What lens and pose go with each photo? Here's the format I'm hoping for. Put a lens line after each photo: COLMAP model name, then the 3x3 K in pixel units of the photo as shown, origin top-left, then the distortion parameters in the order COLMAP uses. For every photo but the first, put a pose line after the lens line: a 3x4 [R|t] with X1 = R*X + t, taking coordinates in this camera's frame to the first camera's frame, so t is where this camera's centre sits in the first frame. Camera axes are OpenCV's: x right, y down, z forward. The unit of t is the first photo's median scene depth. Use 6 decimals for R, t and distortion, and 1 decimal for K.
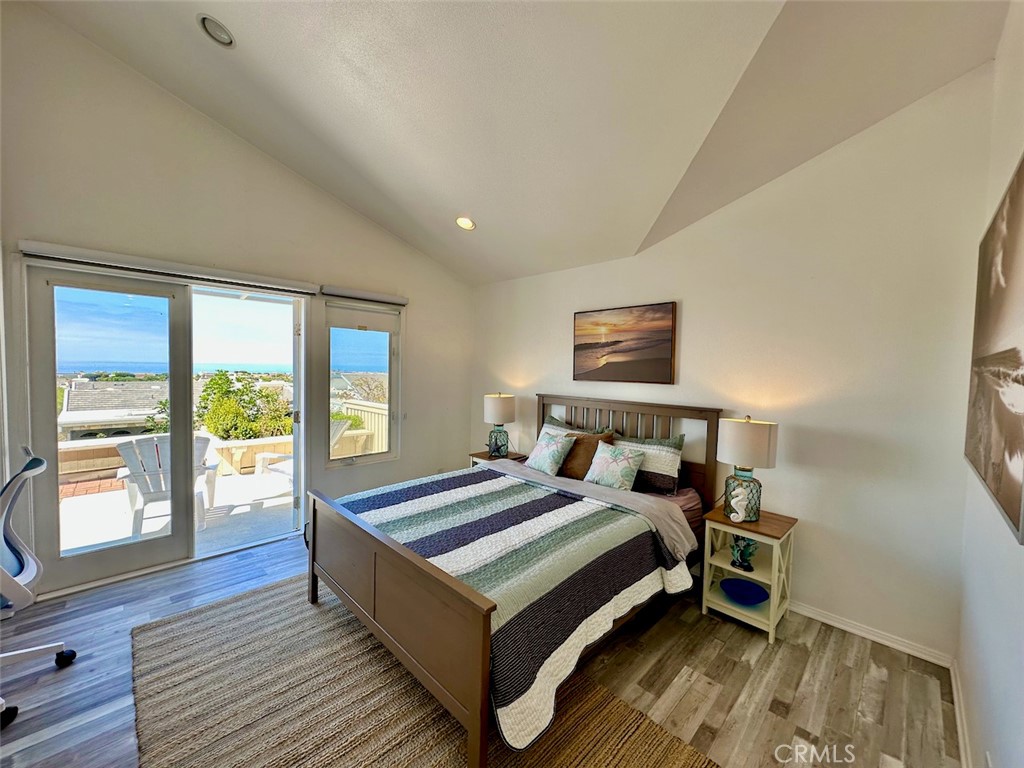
lens RADIAL K [[409.0, 0, 507.6], [0, 409.0, 383.1], [0, 0, 1]] dist [-0.002958, 0.000269]
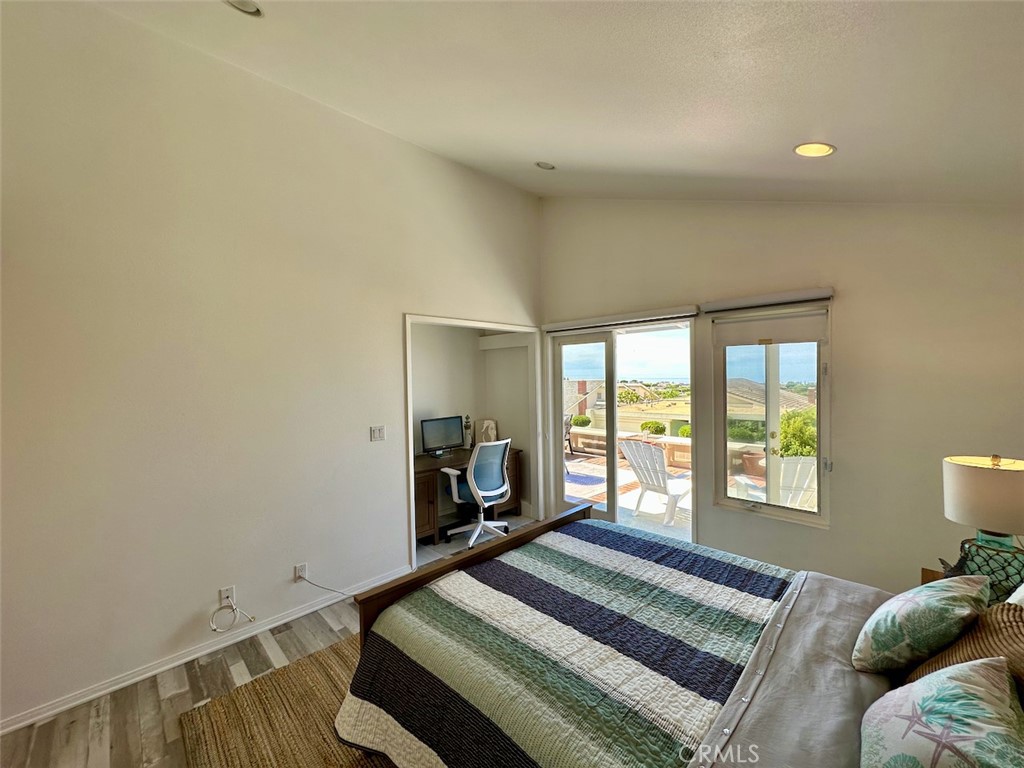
lens RADIAL K [[404.8, 0, 512.0], [0, 404.8, 384.0], [0, 0, 1]] dist [-0.007326, 0.000114]
pose [[-0.006099, -0.001045, -0.999981, 0.563853], [-0.021245, 0.999774, -0.000915, -0.056744], [0.999756, 0.021239, -0.006119, 0.690725]]
